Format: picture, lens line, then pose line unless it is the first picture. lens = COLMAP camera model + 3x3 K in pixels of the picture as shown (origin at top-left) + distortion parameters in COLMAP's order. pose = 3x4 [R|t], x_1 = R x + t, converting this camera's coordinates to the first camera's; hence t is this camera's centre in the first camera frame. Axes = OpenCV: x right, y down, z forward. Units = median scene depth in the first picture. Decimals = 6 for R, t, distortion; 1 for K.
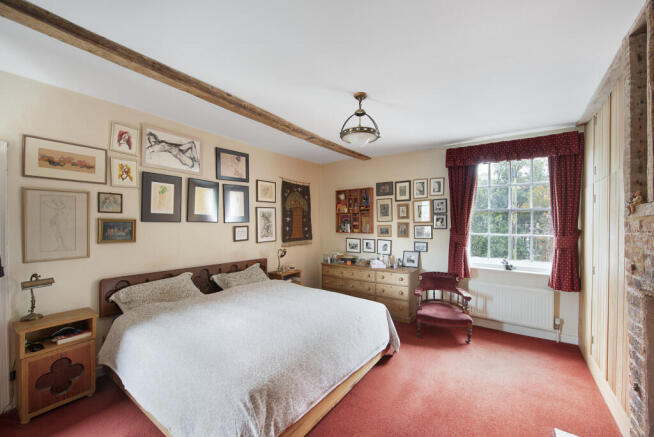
lens RADIAL K [[265.9, 0, 330.7], [0, 265.9, 224.8], [0, 0, 1]] dist [-0.001720, -0.000105]
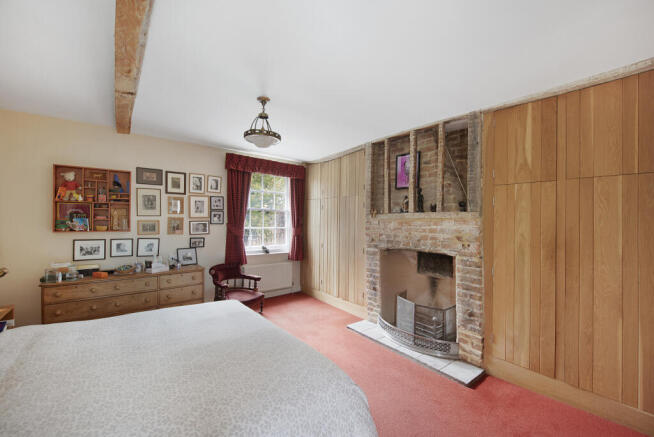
lens RADIAL K [[265.9, 0, 330.9], [0, 265.9, 218.4], [0, 0, 1]] dist [-0.001720, -0.000105]
pose [[0.270277, 0.005358, 0.962768, -0.460701], [-0.009936, 0.999947, -0.002776, -0.008856], [-0.962731, -0.008816, 0.270315, 0.246170]]
